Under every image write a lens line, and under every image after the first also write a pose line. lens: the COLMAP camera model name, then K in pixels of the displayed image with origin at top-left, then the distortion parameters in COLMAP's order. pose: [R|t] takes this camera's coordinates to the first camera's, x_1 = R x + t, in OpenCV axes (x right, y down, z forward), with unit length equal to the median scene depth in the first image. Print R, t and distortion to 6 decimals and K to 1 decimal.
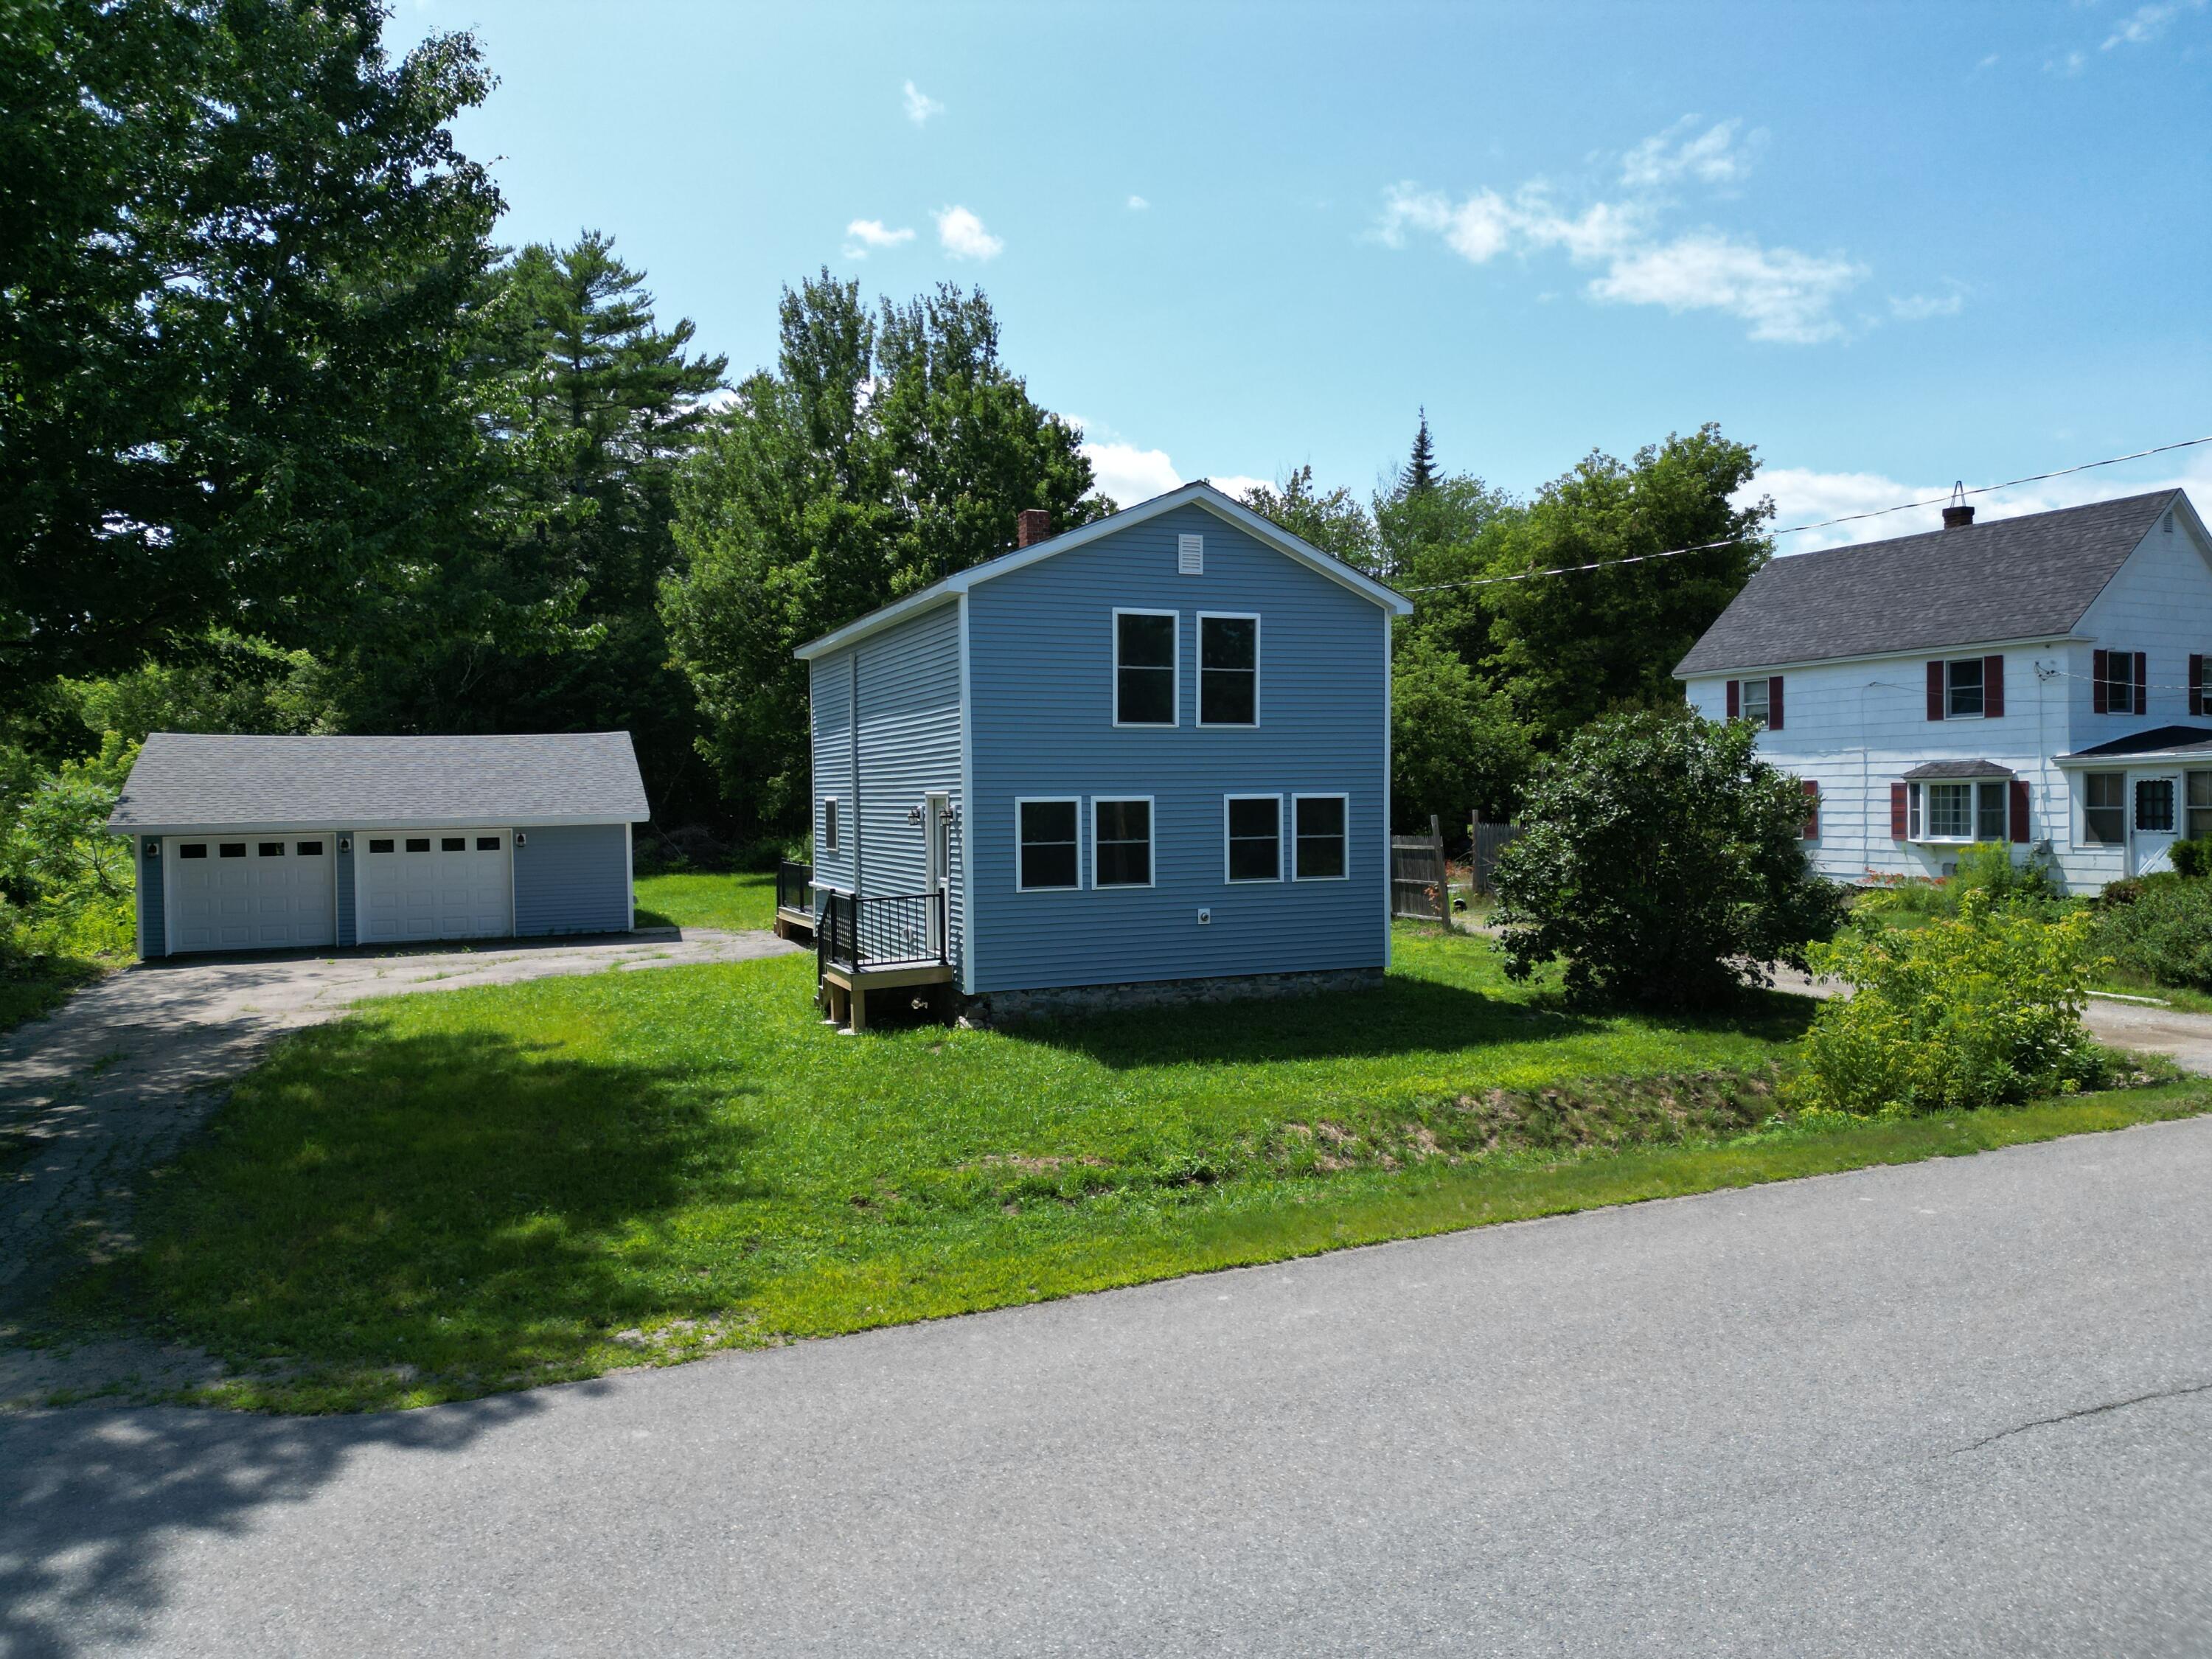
lens RADIAL K [[1536.5, 0, 1109.0], [0, 1536.5, 830.7], [0, 0, 1]] dist [0.067909, -0.055246]
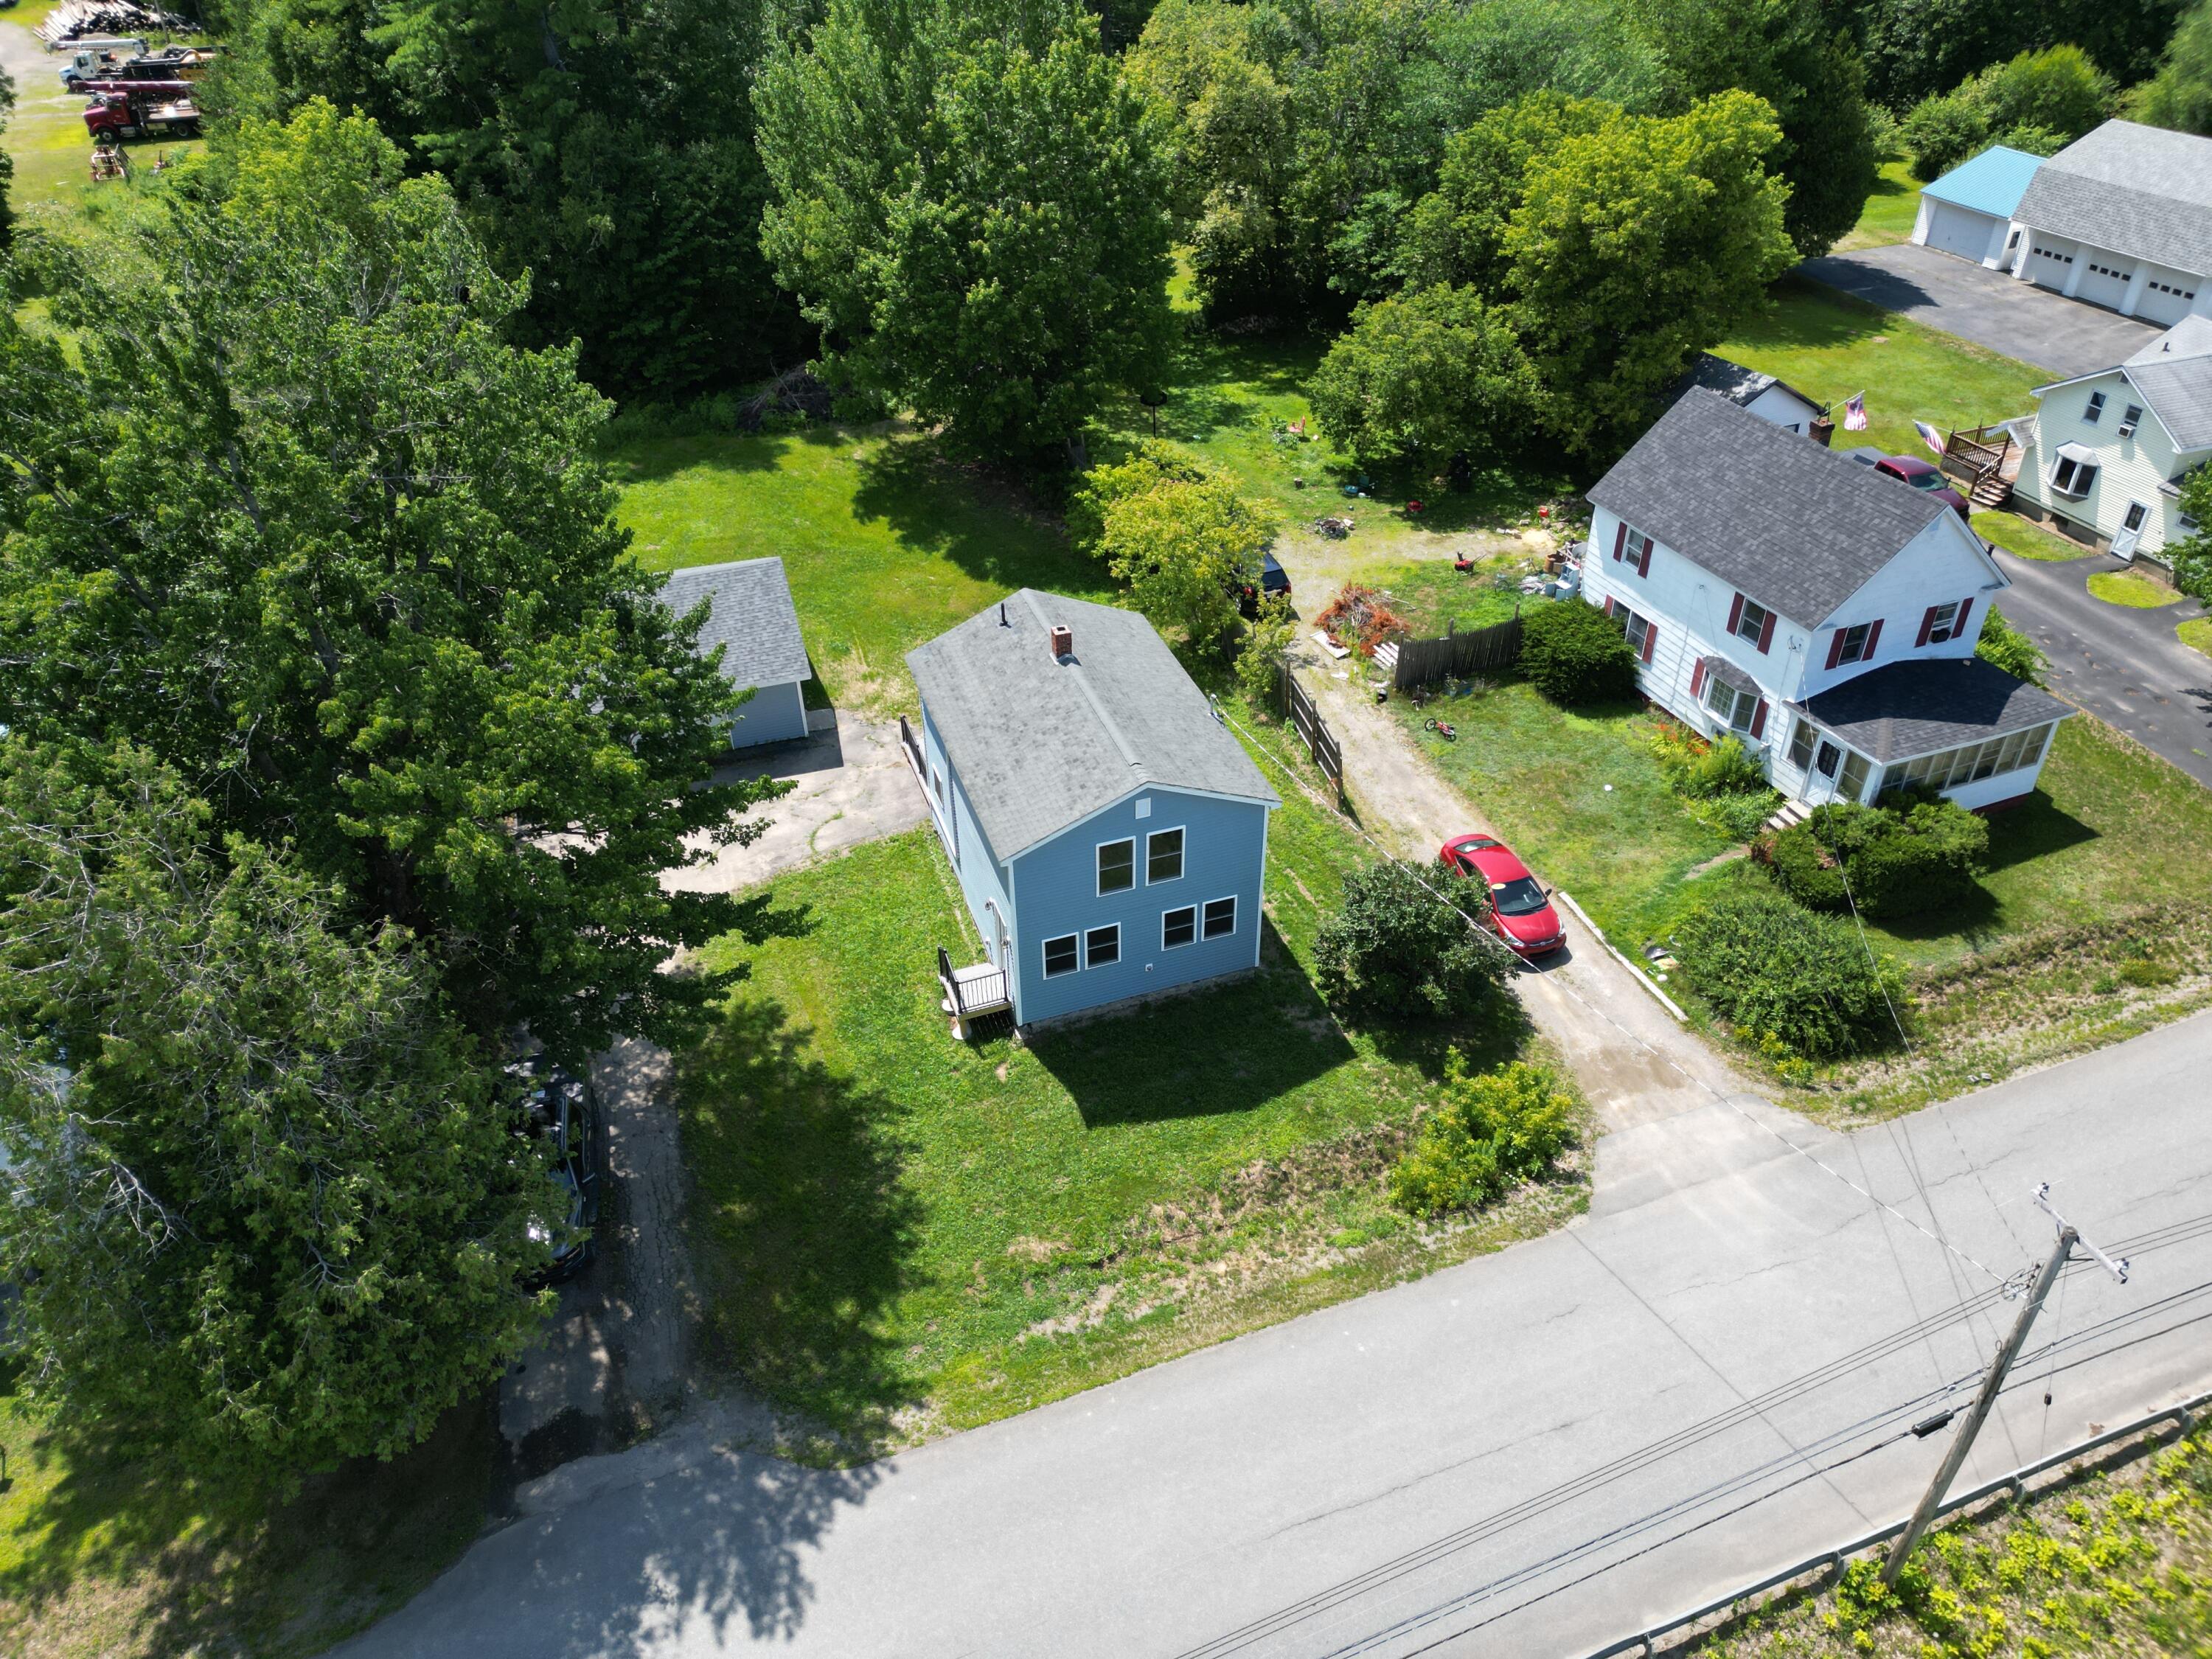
lens RADIAL K [[1536.5, 0, 1109.8], [0, 1536.5, 801.5], [0, 0, 1]] dist [0.067909, -0.055246]
pose [[0.997557, 0.042511, -0.055436, 0.104489], [-0.005318, 0.837442, 0.546501, -1.060172], [0.069657, -0.544871, 0.835622, -0.395749]]
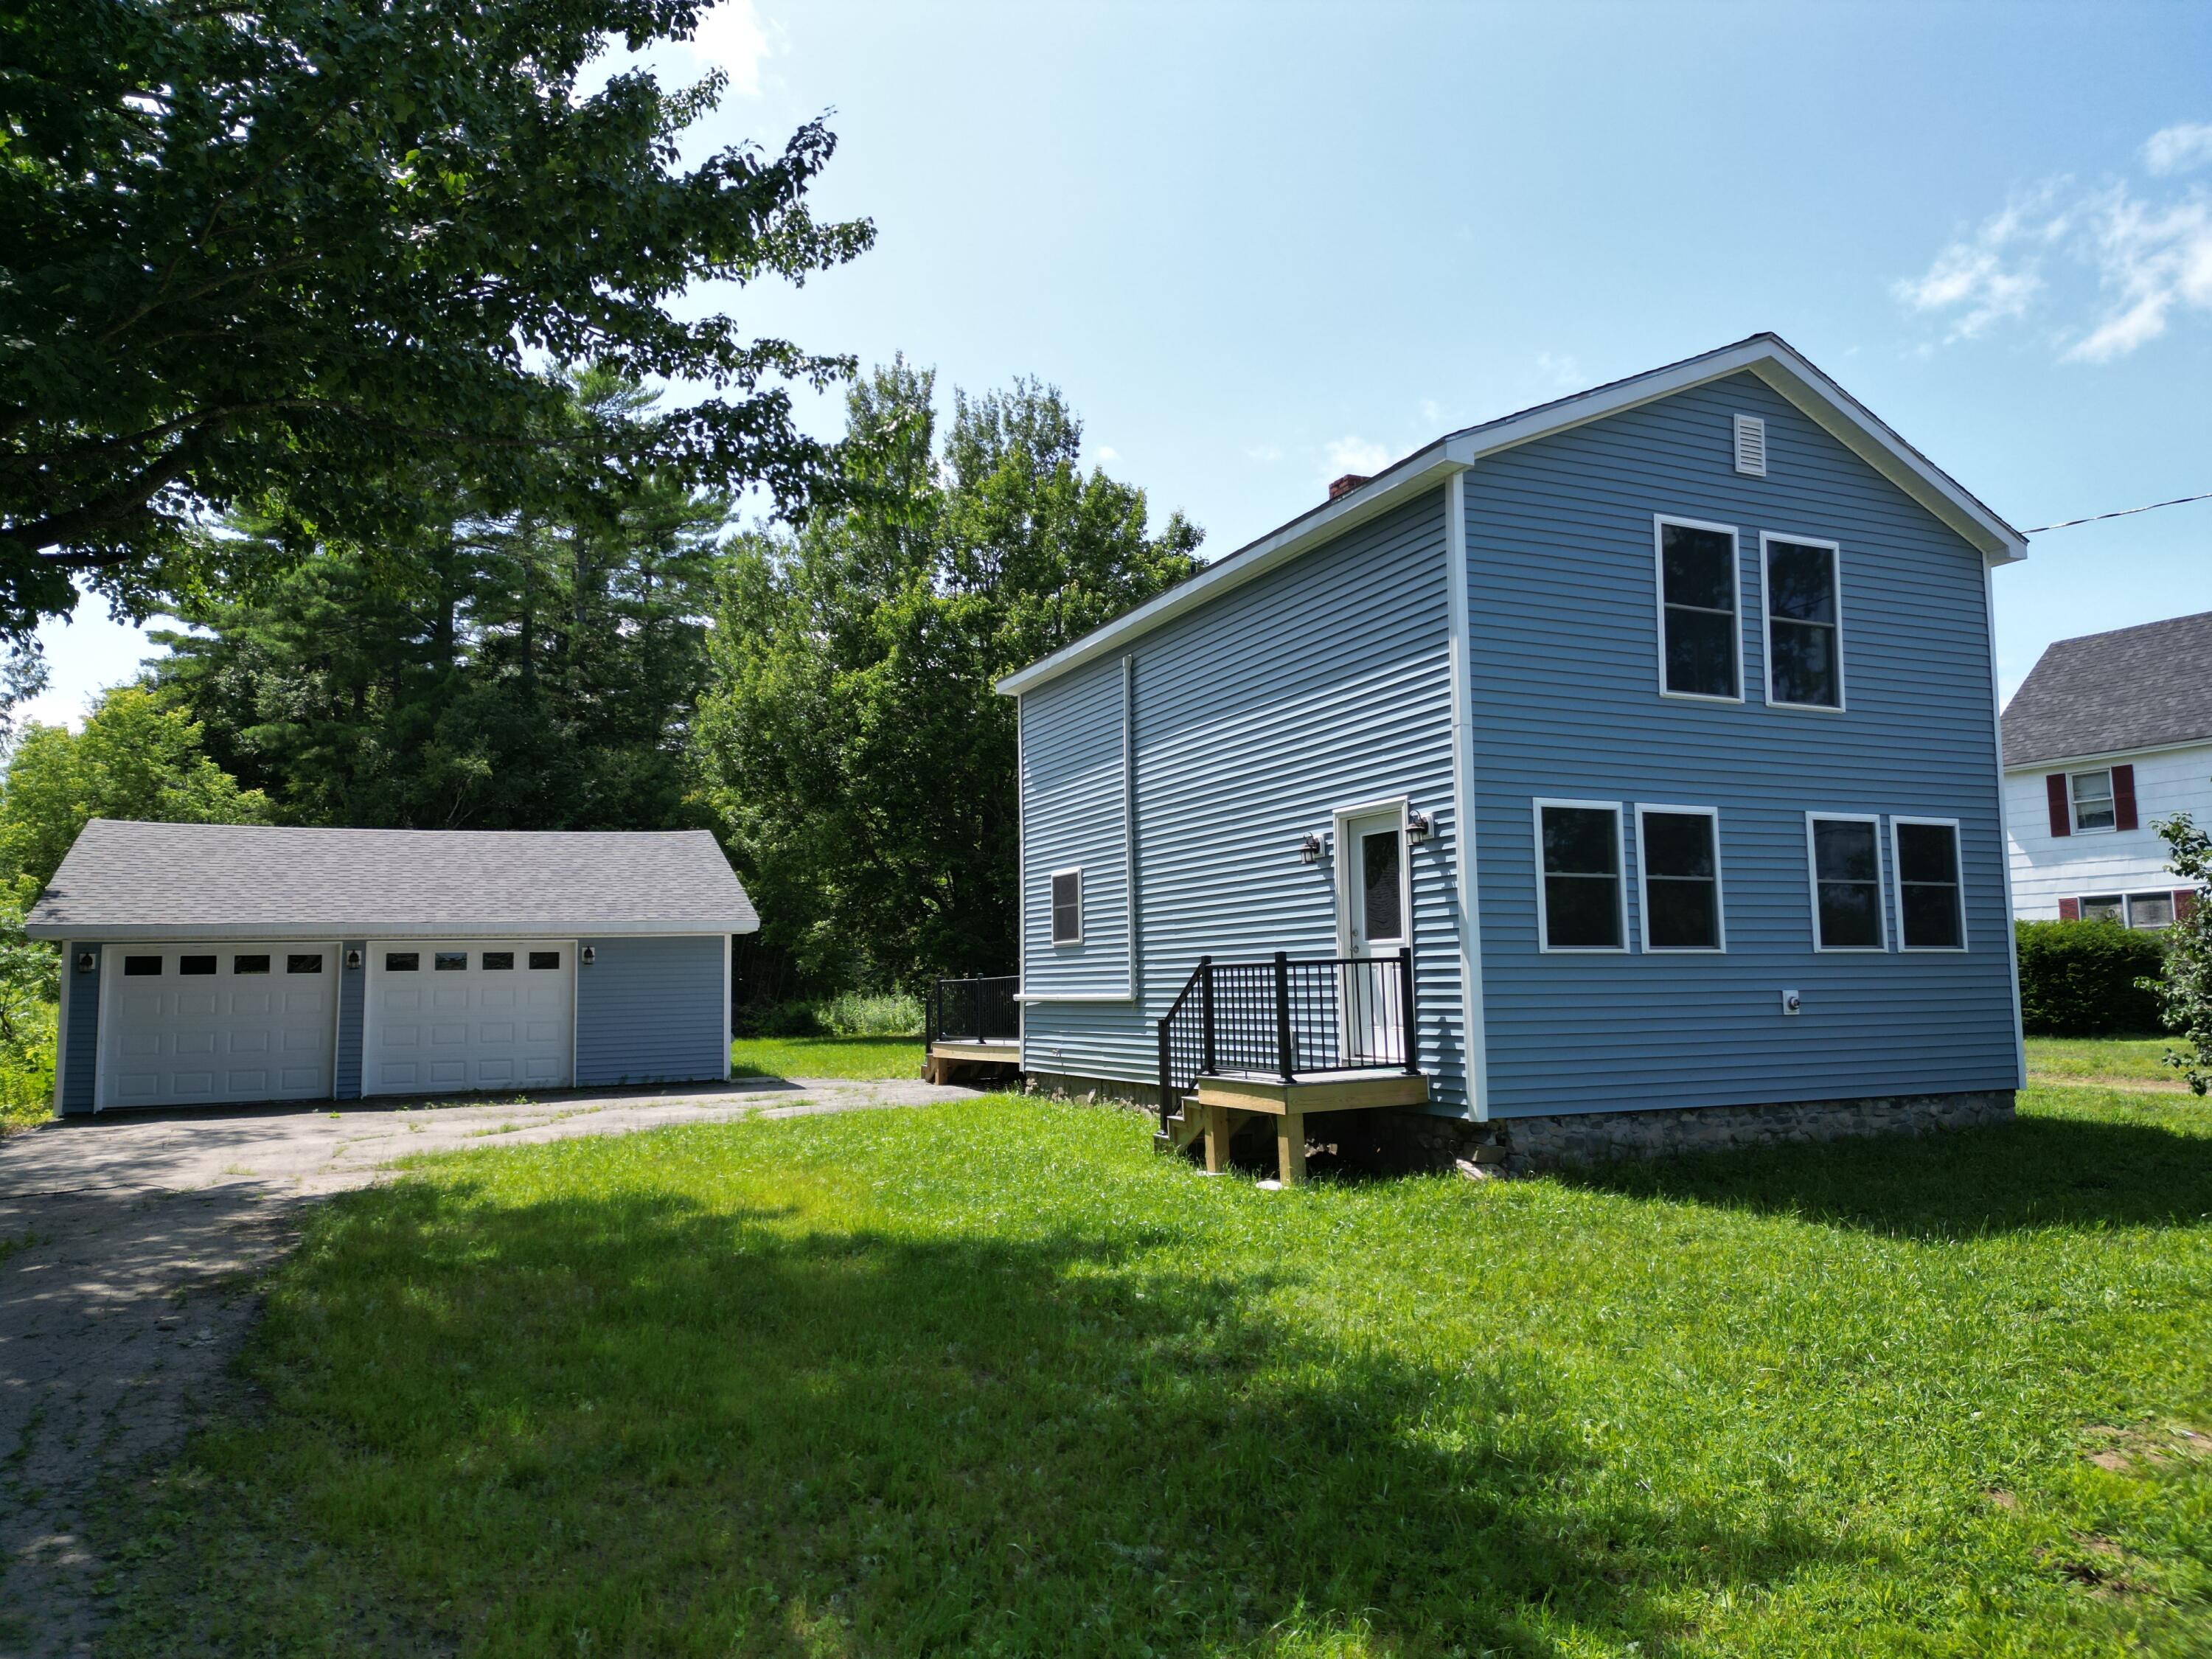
lens RADIAL K [[1536.5, 0, 1102.2], [0, 1536.5, 836.1], [0, 0, 1]] dist [0.067909, -0.055246]
pose [[0.999241, -0.000208, 0.038948, -0.237301], [0.005057, 0.992216, -0.124428, 0.063802], [-0.038619, 0.124531, 0.991464, 0.357262]]
